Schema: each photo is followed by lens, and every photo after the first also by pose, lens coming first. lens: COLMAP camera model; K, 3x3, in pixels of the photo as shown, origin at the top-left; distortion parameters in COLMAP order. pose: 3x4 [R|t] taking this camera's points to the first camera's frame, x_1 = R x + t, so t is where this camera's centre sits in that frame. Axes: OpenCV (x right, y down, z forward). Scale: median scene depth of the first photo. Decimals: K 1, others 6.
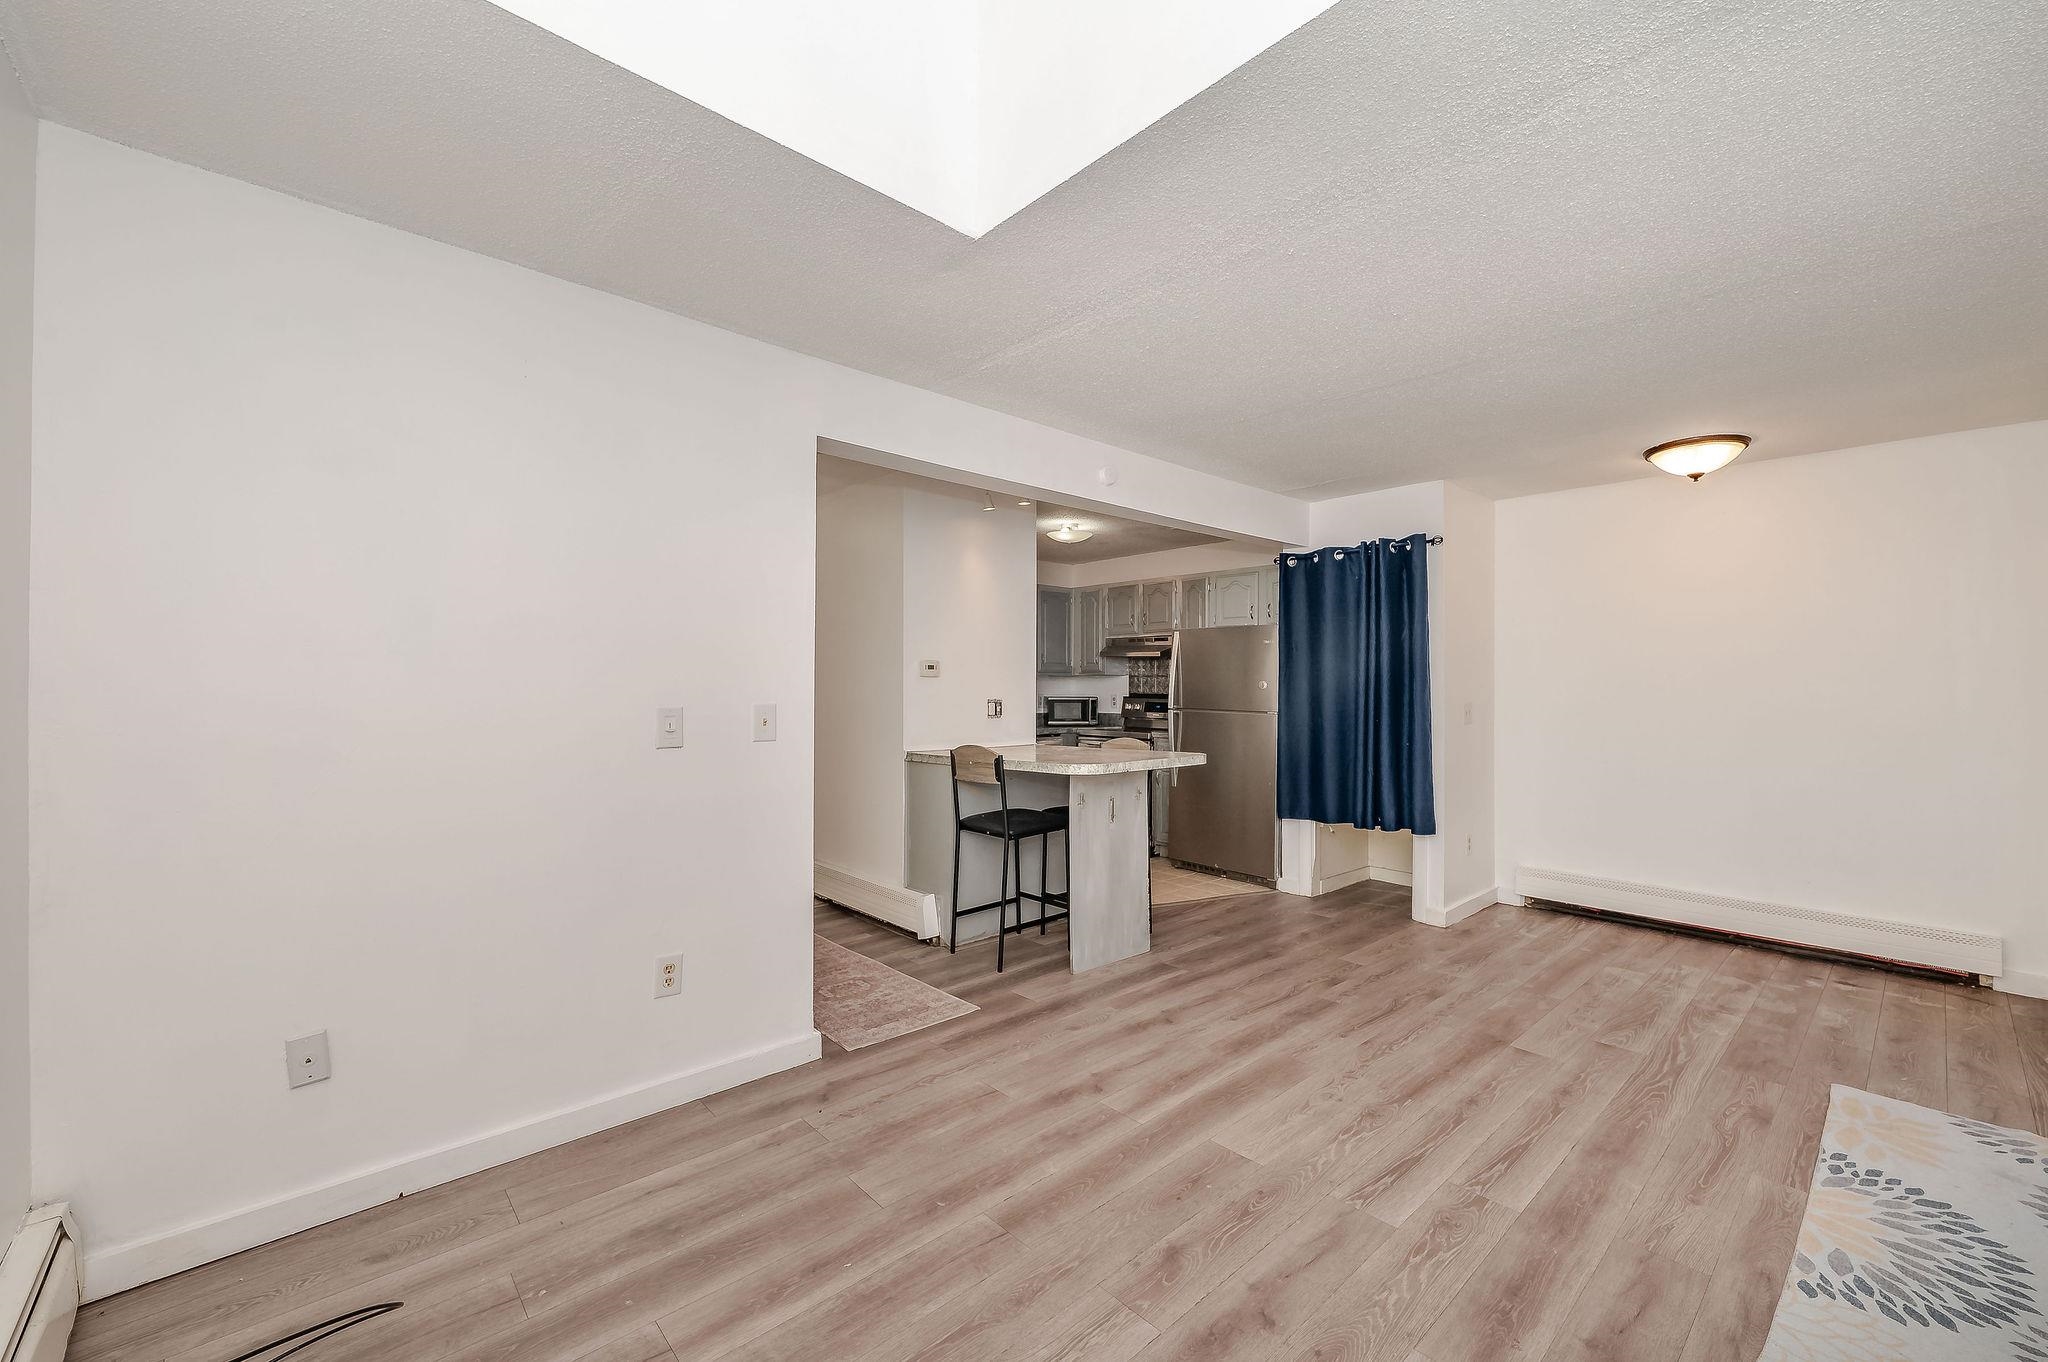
lens RADIAL K [[821.3, 0, 1025.6], [0, 821.3, 688.0], [0, 0, 1]] dist [0.000263, -0.000153]
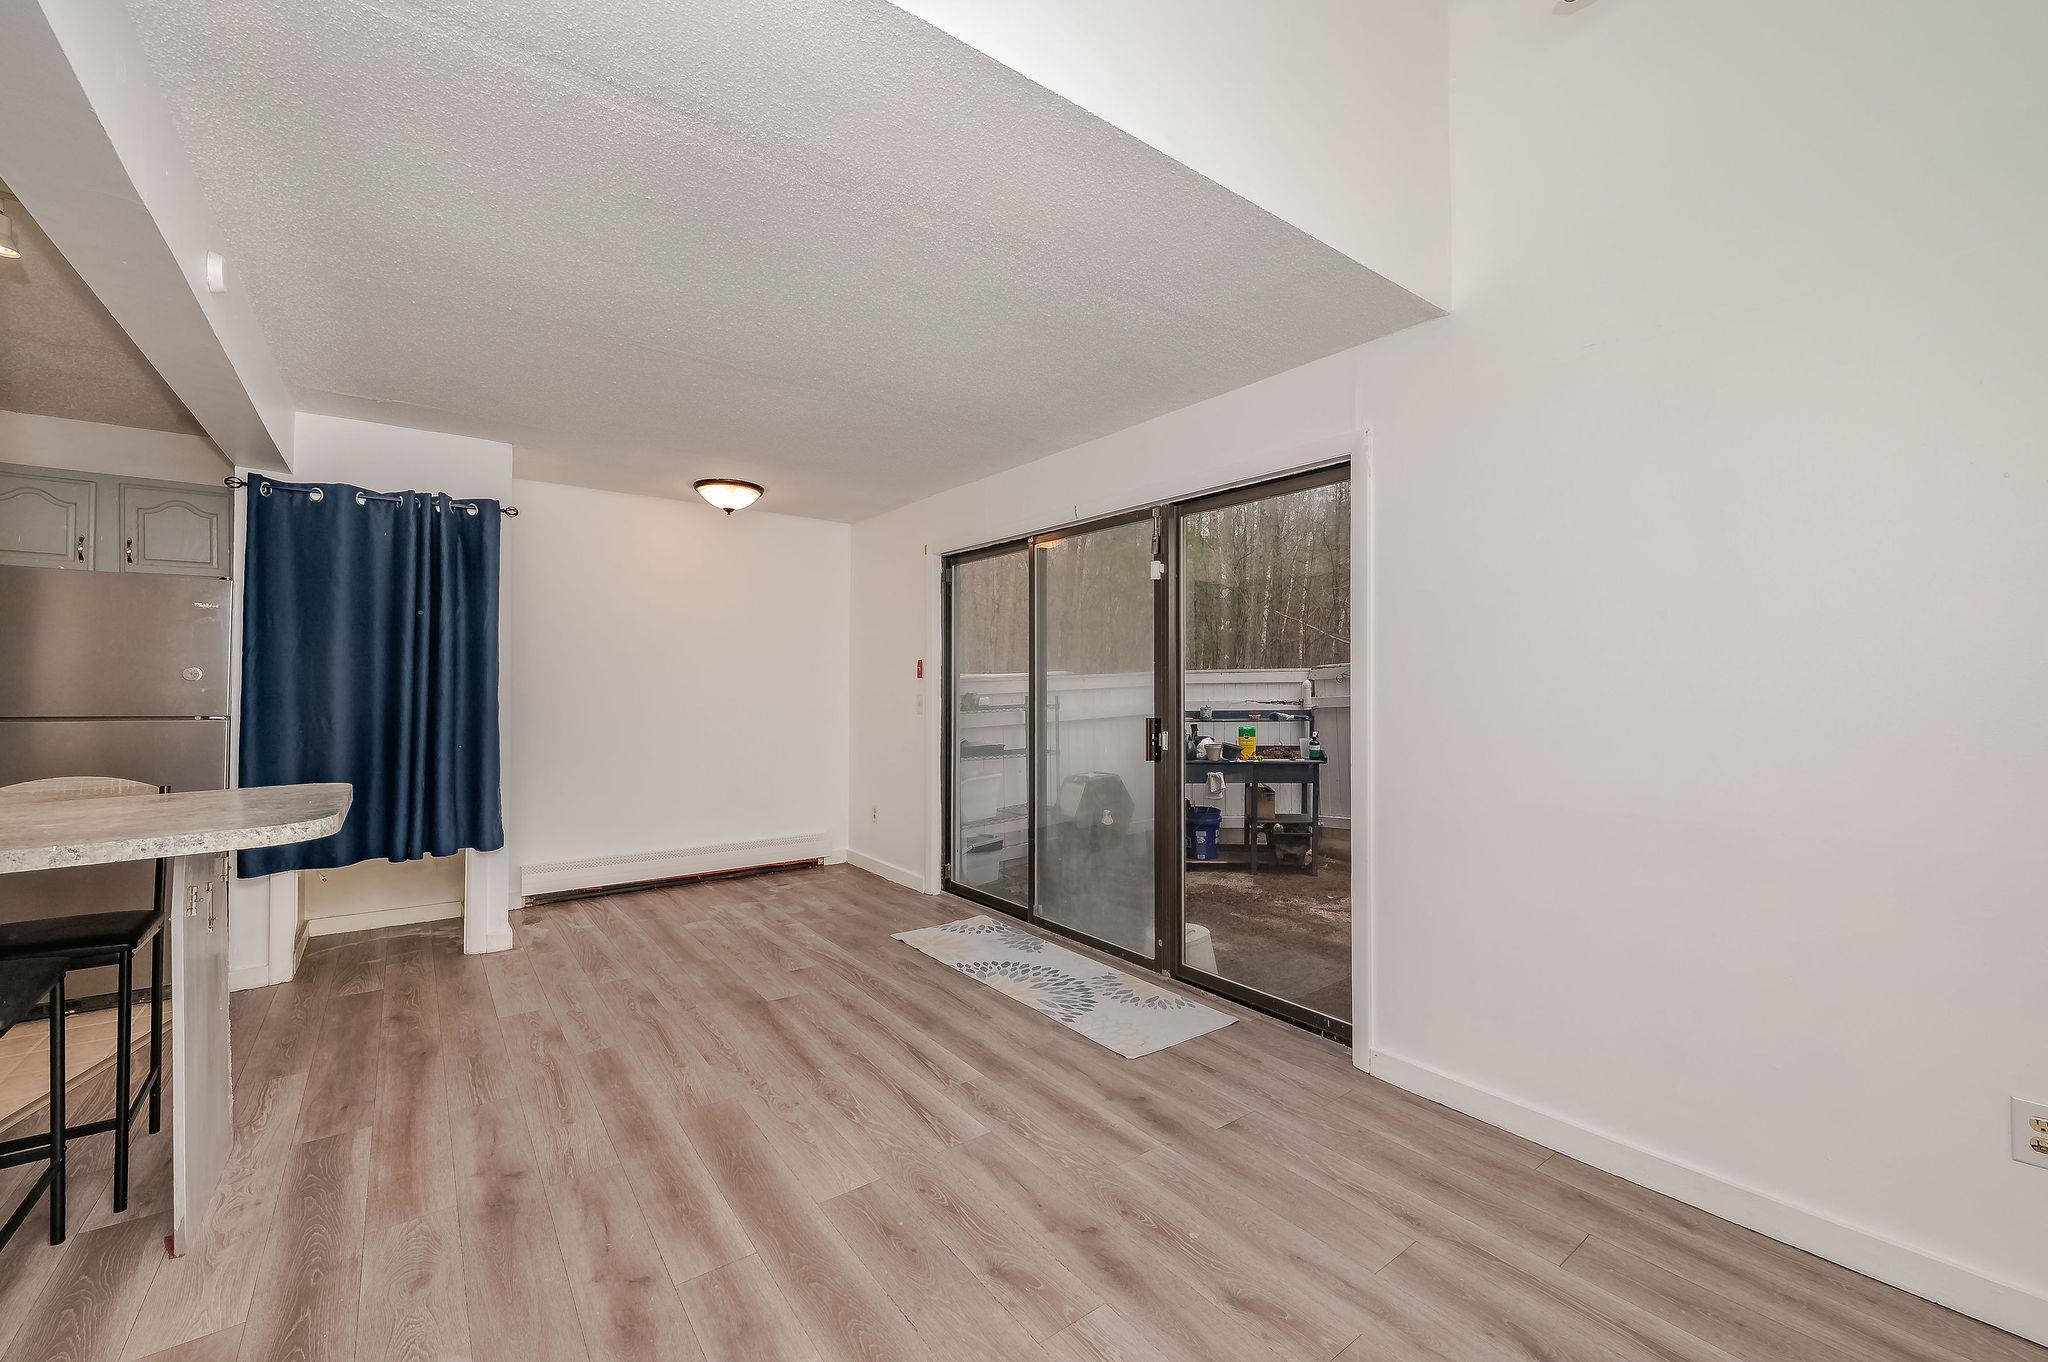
lens RADIAL K [[810.5, 0, 1024.0], [0, 810.5, 681.0], [0, 0, 1]] dist [-0.000781, 0.000040]
pose [[0.089159, 0.001601, 0.996016, -0.537242], [-0.003016, 0.999995, -0.001338, 0.002575], [-0.996013, -0.002884, 0.089163, 0.633875]]
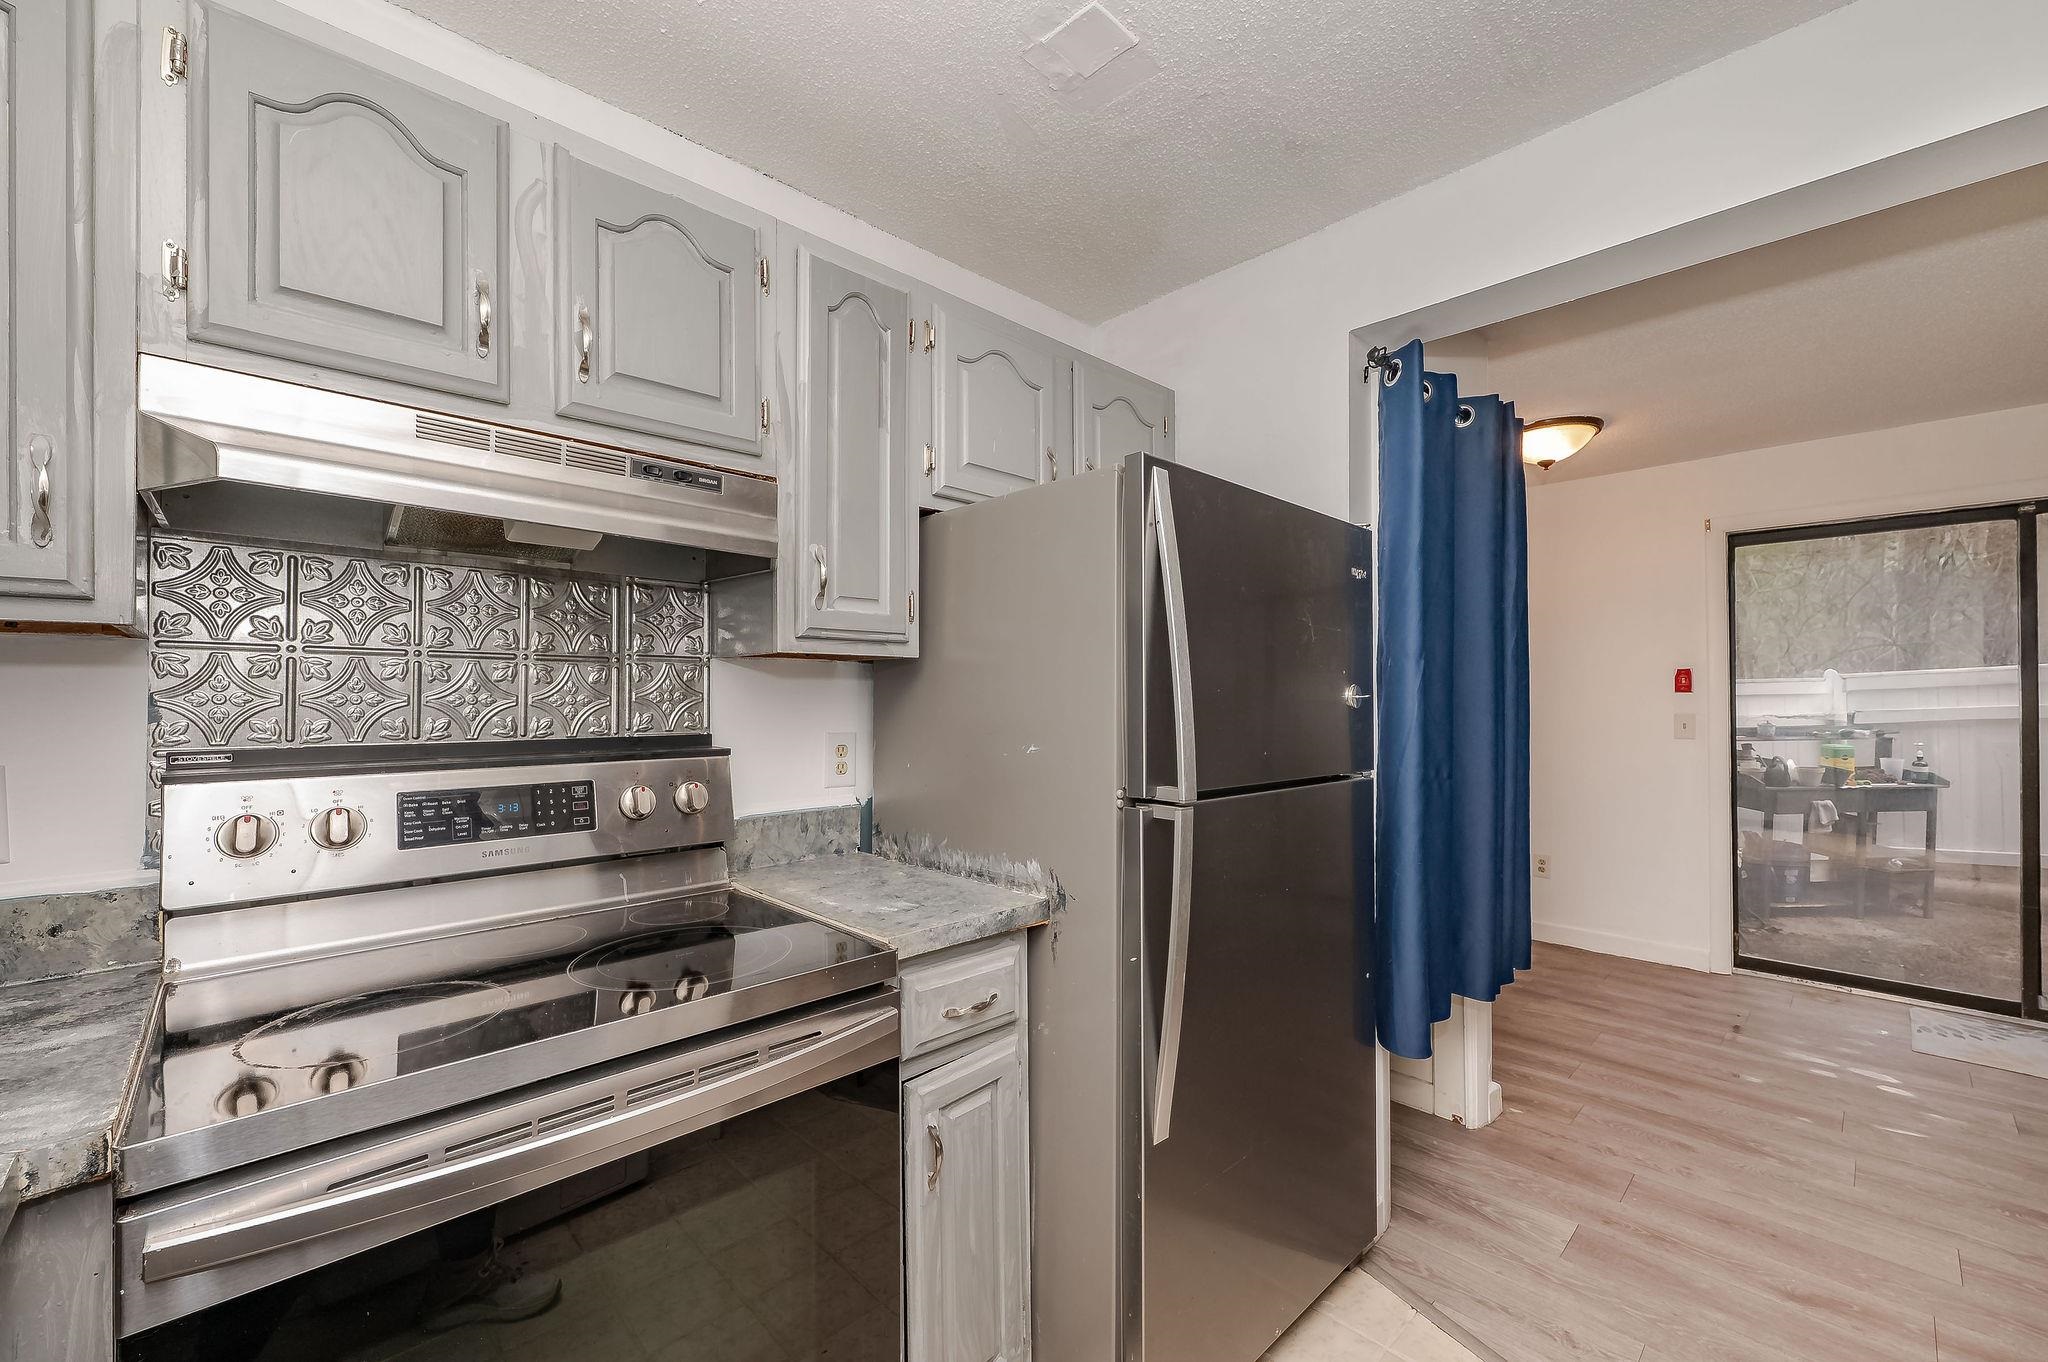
lens RADIAL K [[821.3, 0, 1025.6], [0, 821.3, 688.0], [0, 0, 1]] dist [0.000263, -0.000153]
pose [[-0.024315, 0.002817, 0.999700, -0.112693], [0.003794, 0.999989, -0.002726, -0.015144], [-0.999697, 0.003727, -0.024325, 2.311636]]
